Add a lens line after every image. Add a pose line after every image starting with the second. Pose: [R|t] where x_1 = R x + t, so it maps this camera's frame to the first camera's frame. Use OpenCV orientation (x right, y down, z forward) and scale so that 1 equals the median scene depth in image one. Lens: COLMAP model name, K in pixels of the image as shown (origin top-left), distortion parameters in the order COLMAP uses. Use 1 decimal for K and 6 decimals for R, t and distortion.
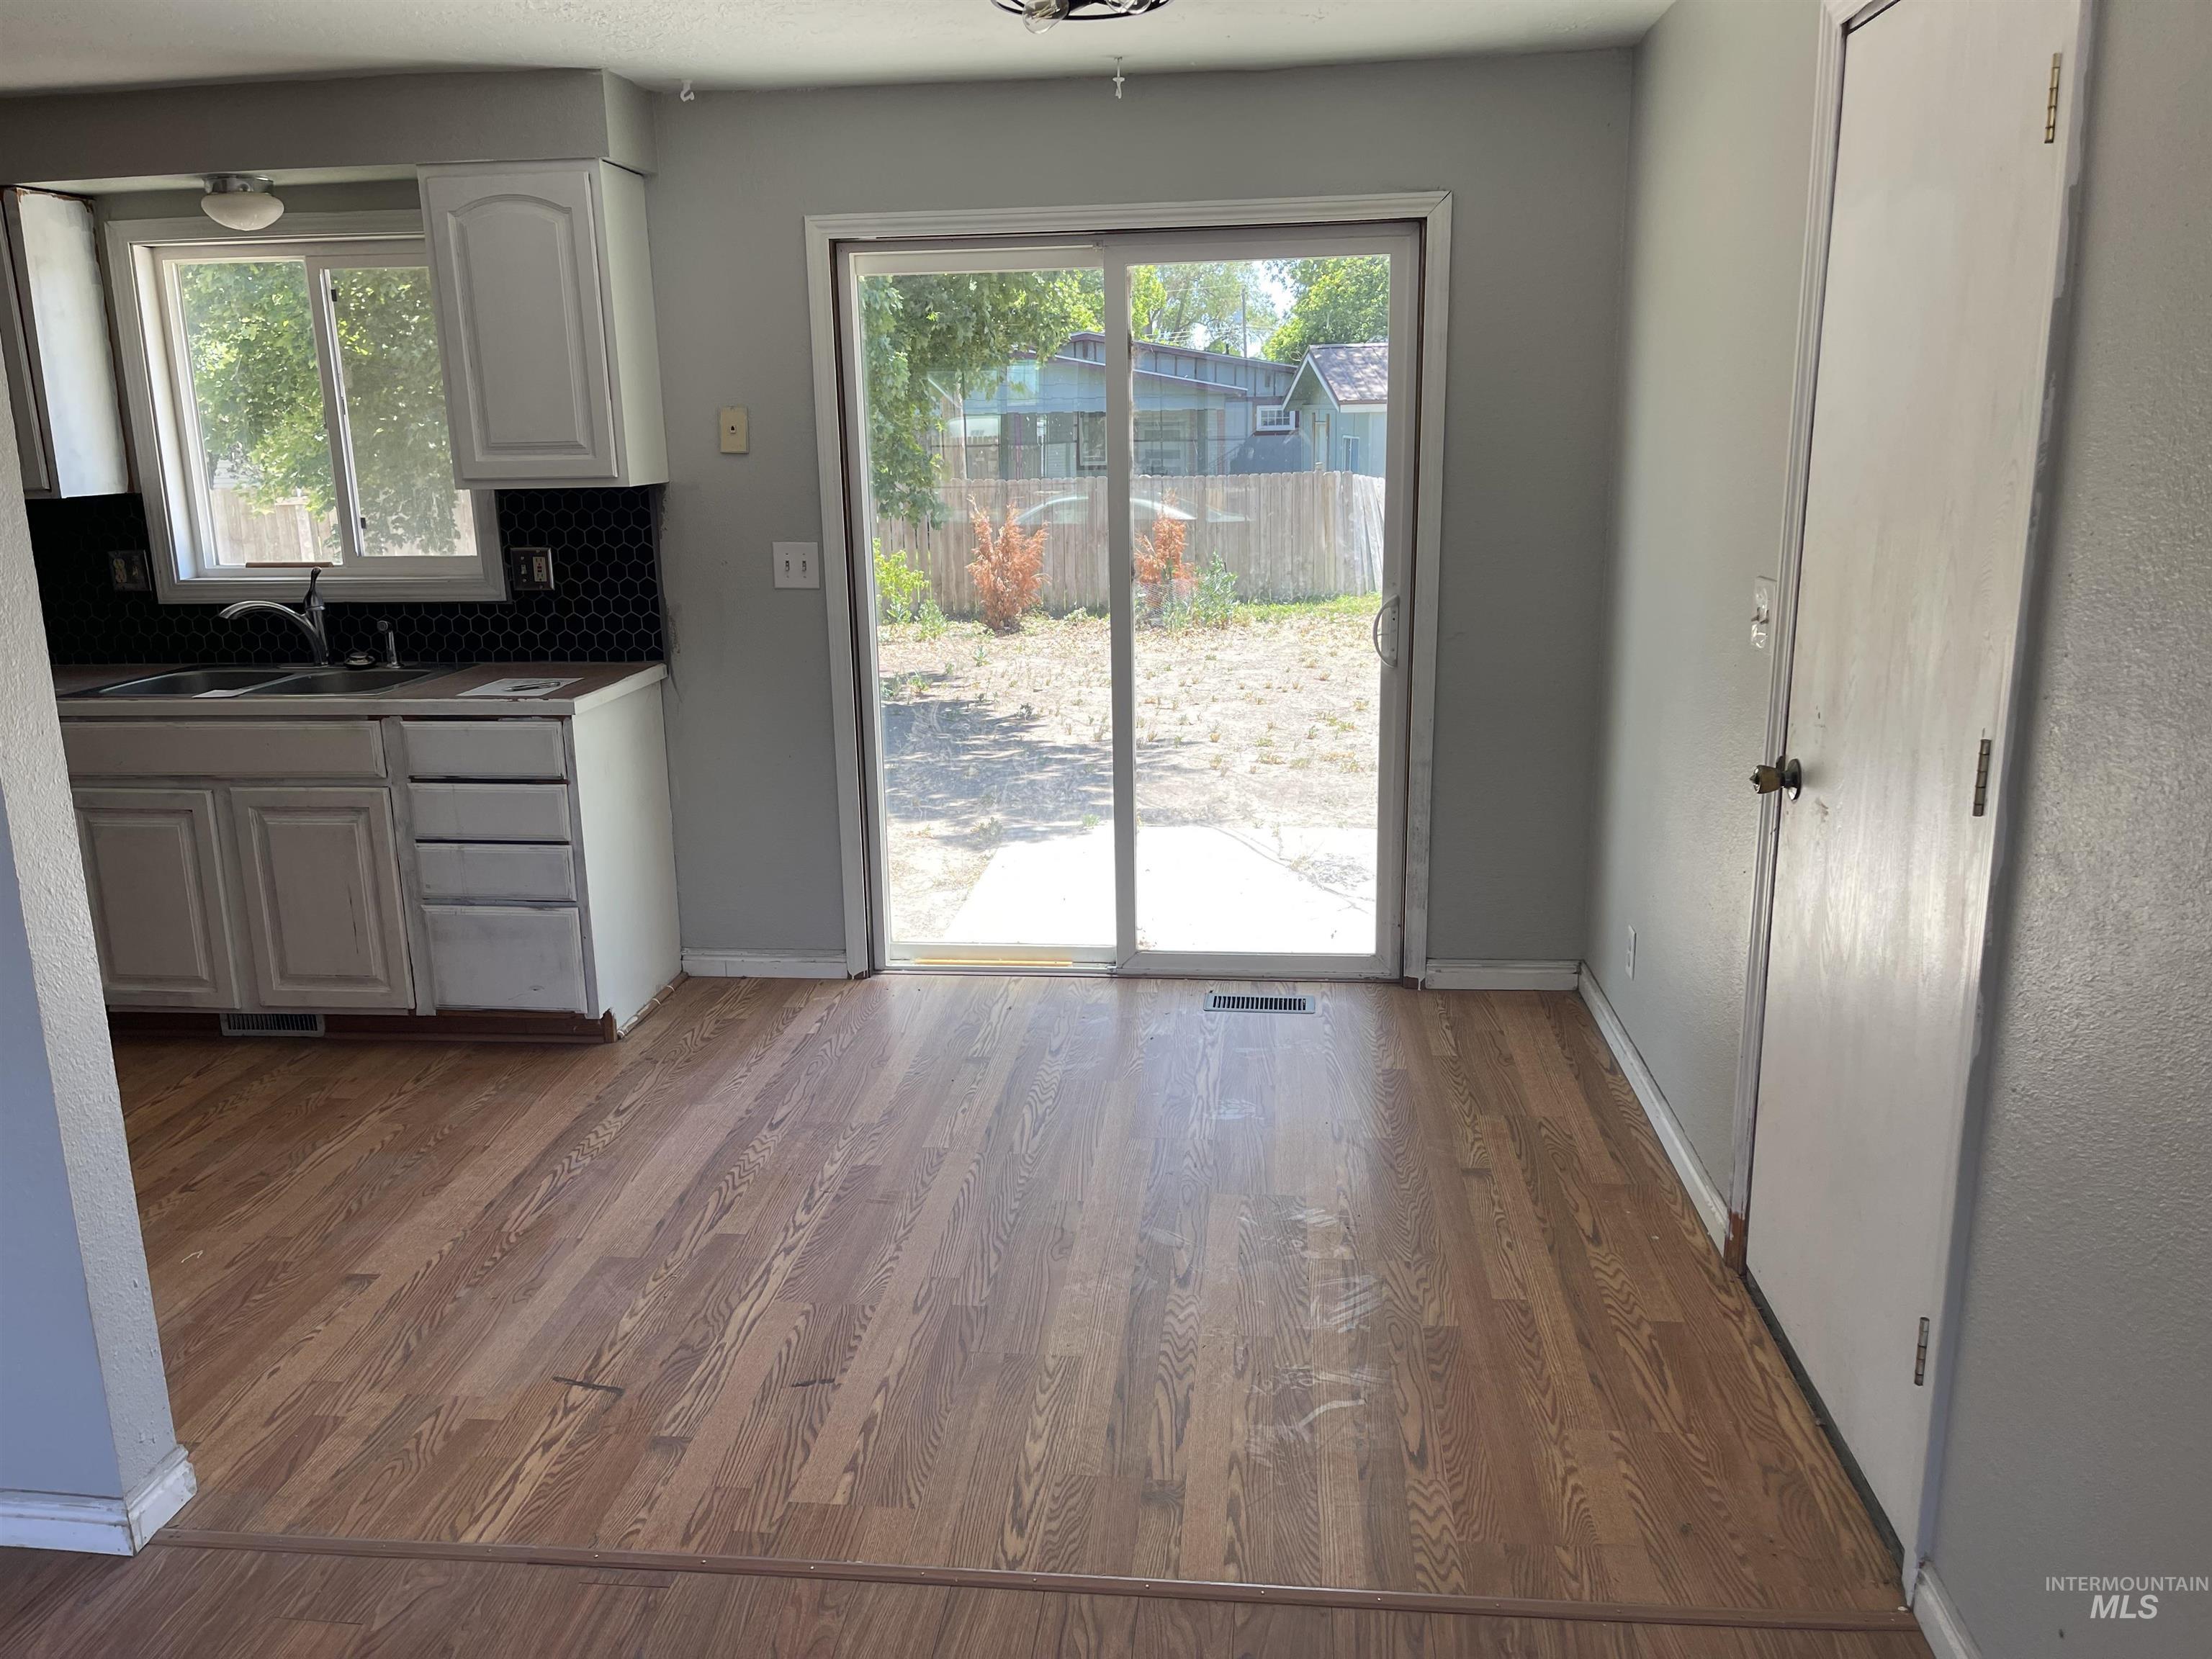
lens RADIAL K [[1654.9, 0, 1091.8], [0, 1654.9, 829.7], [0, 0, 1]] dist [0.084321, -0.117231]
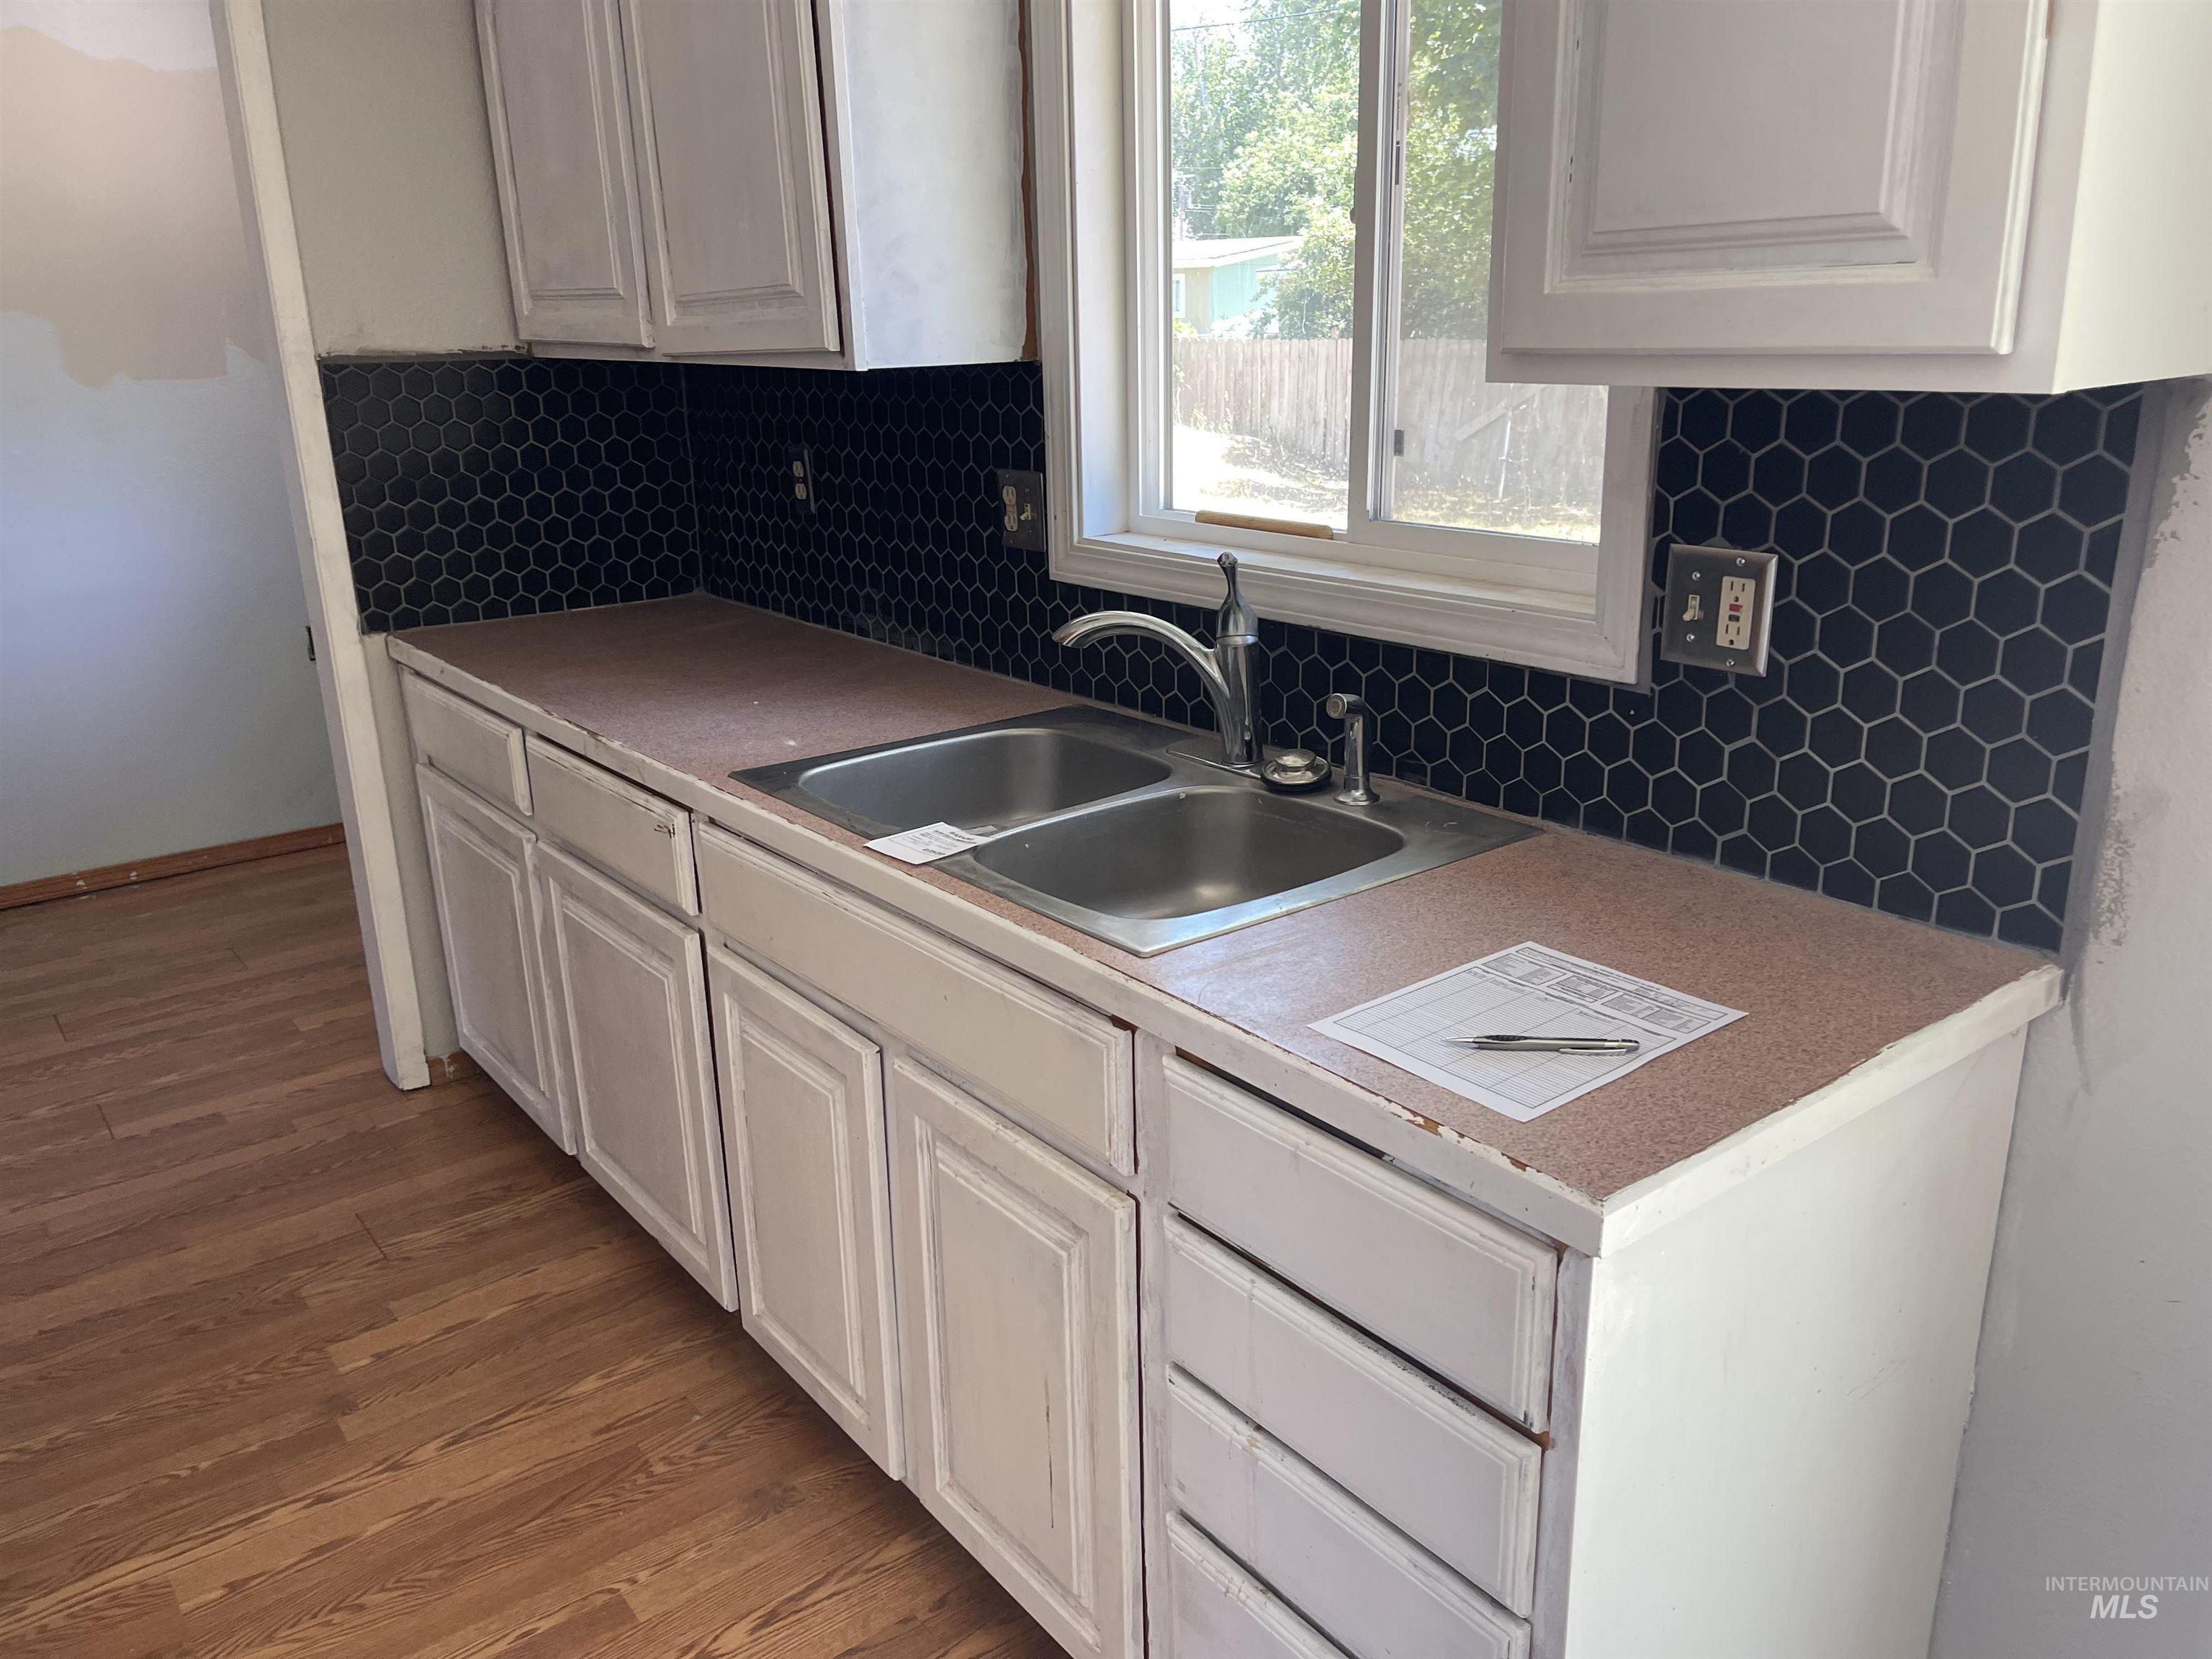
lens RADIAL K [[1665.2, 0, 1103.3], [0, 1665.2, 838.7], [0, 0, 1]] dist [0.046260, -0.058087]
pose [[0.689731, 0.225889, -0.687928, -0.171351], [-0.159451, 0.974153, 0.160006, -0.144869], [0.706291, -0.000670, 0.707921, 0.660891]]
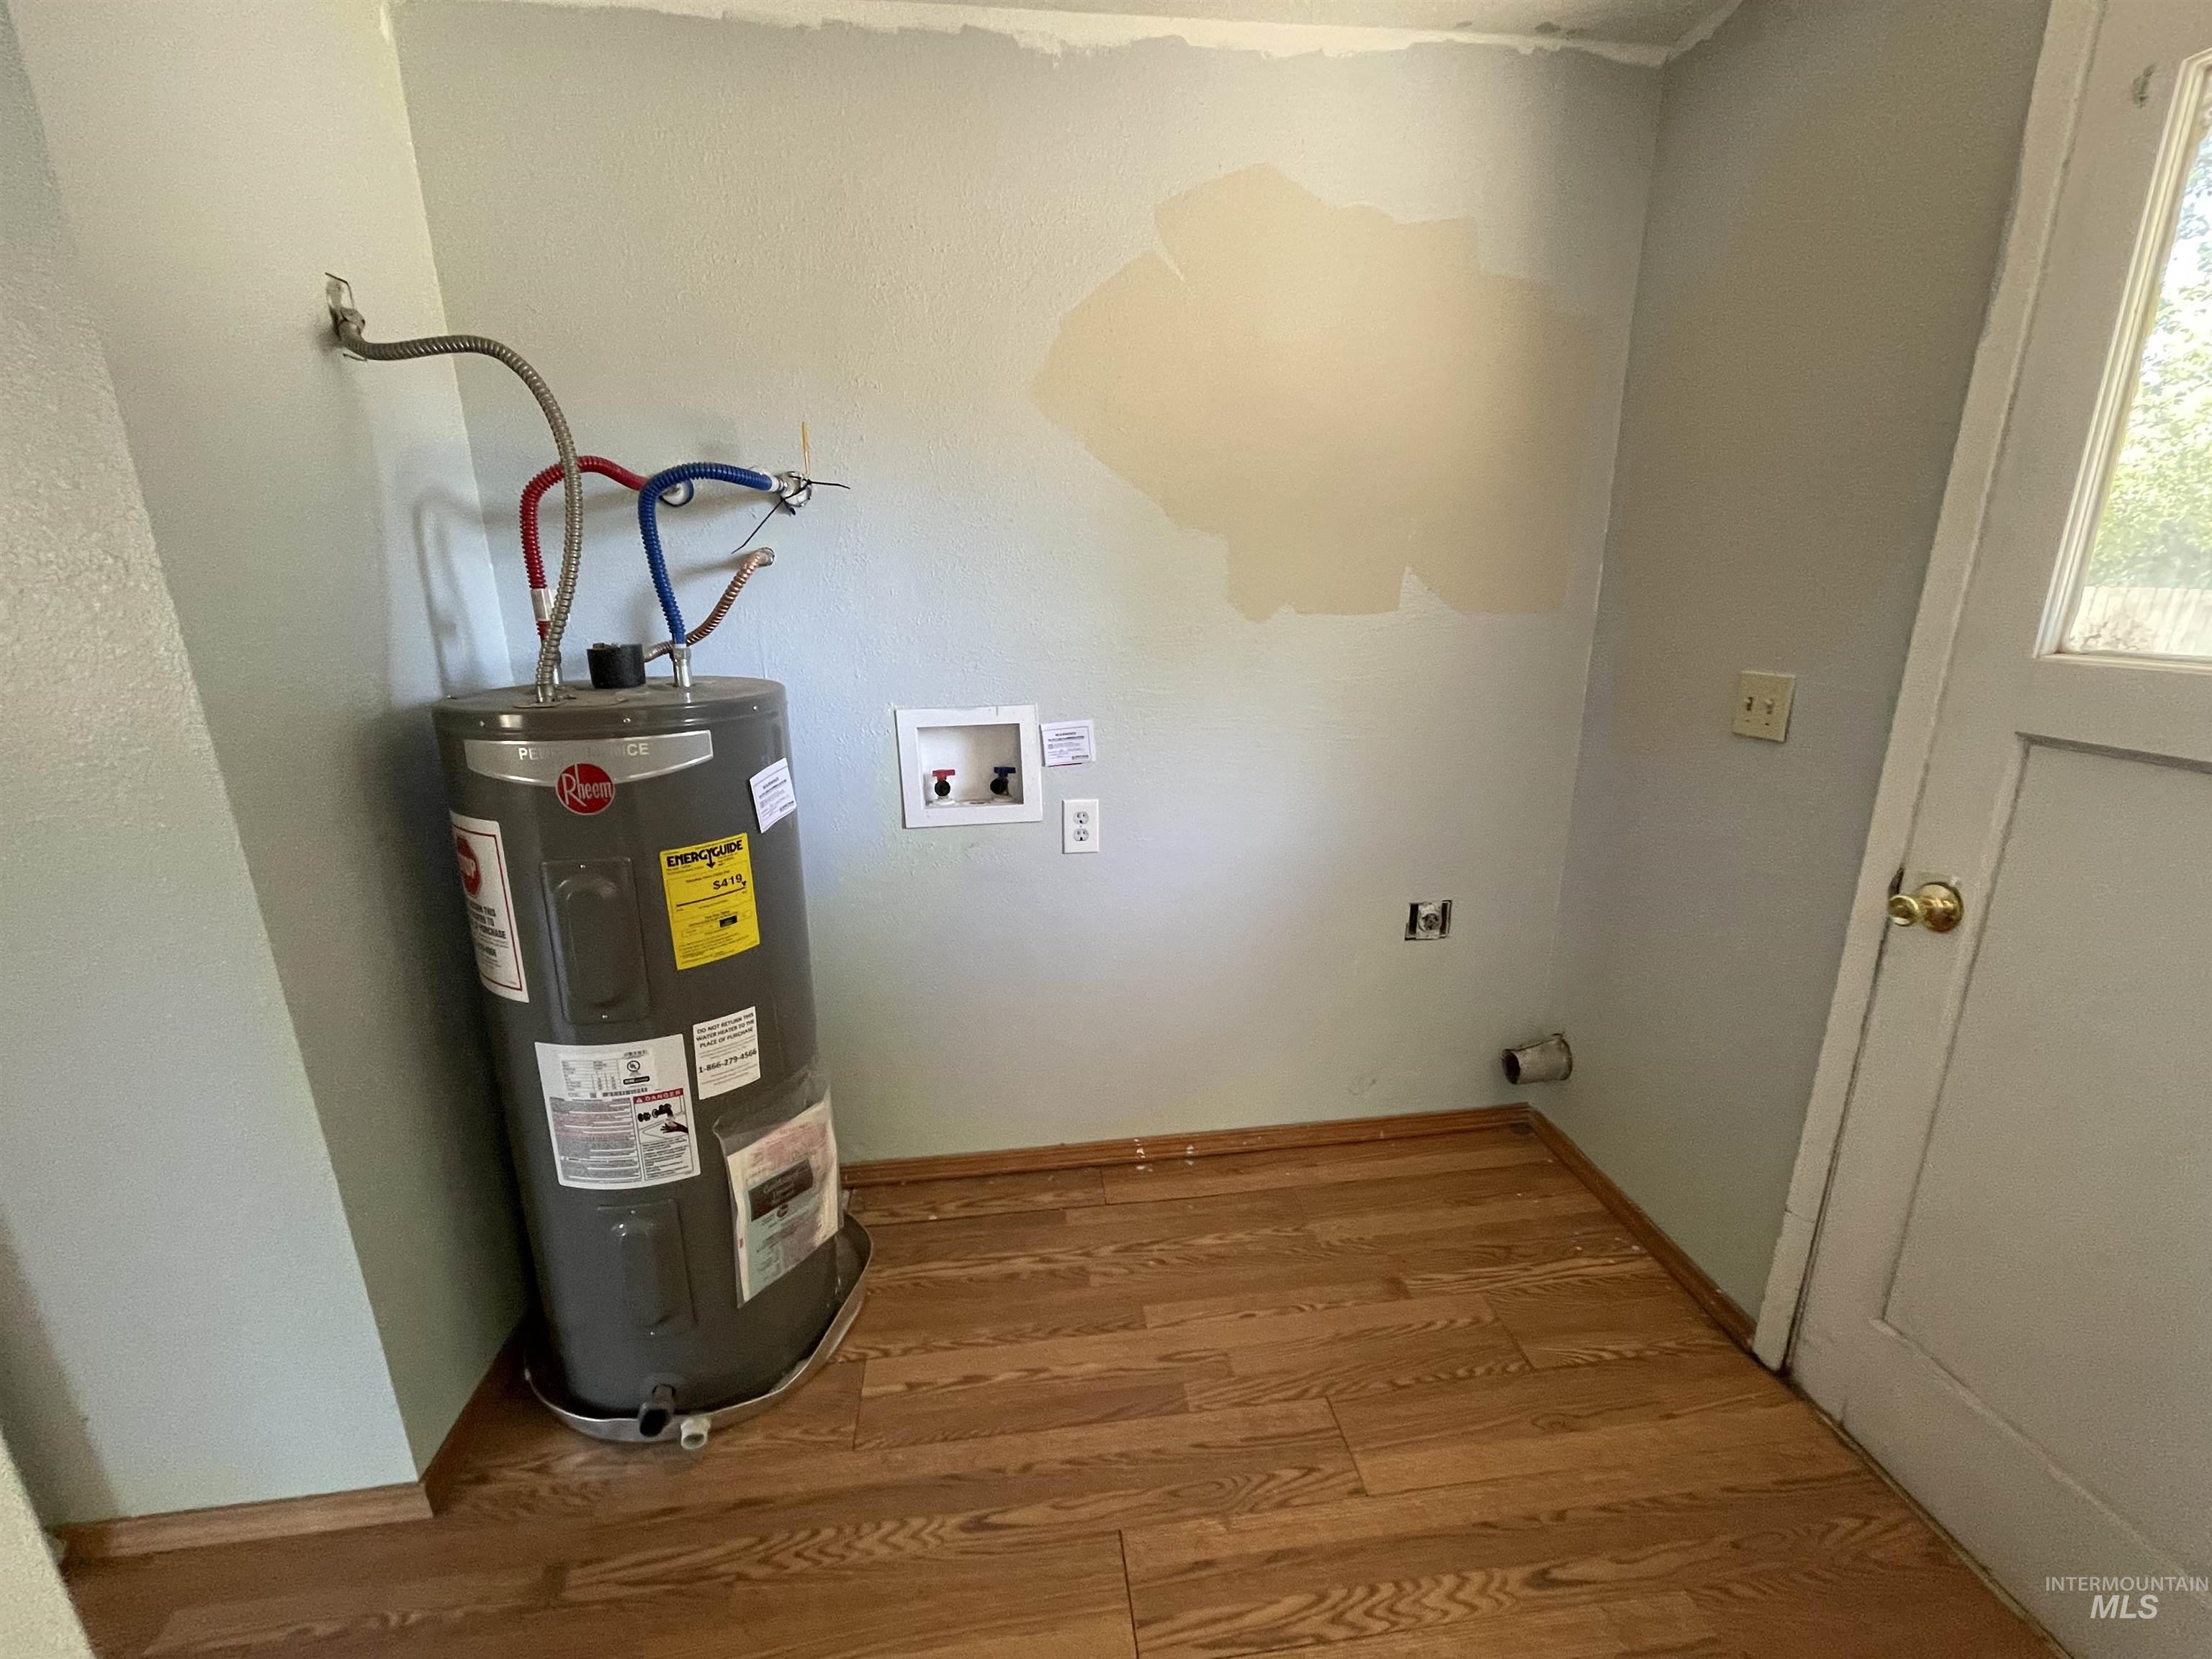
lens RADIAL K [[926.7, 0, 1109.8], [0, 926.7, 833.3], [0, 0, 1]] dist [-0.001729, 0.000096]
pose [[0.228937, 0.281896, -0.931731, -0.840092], [-0.214947, 0.948165, 0.234053, -0.143061], [0.949413, 0.146690, 0.277663, 0.754510]]
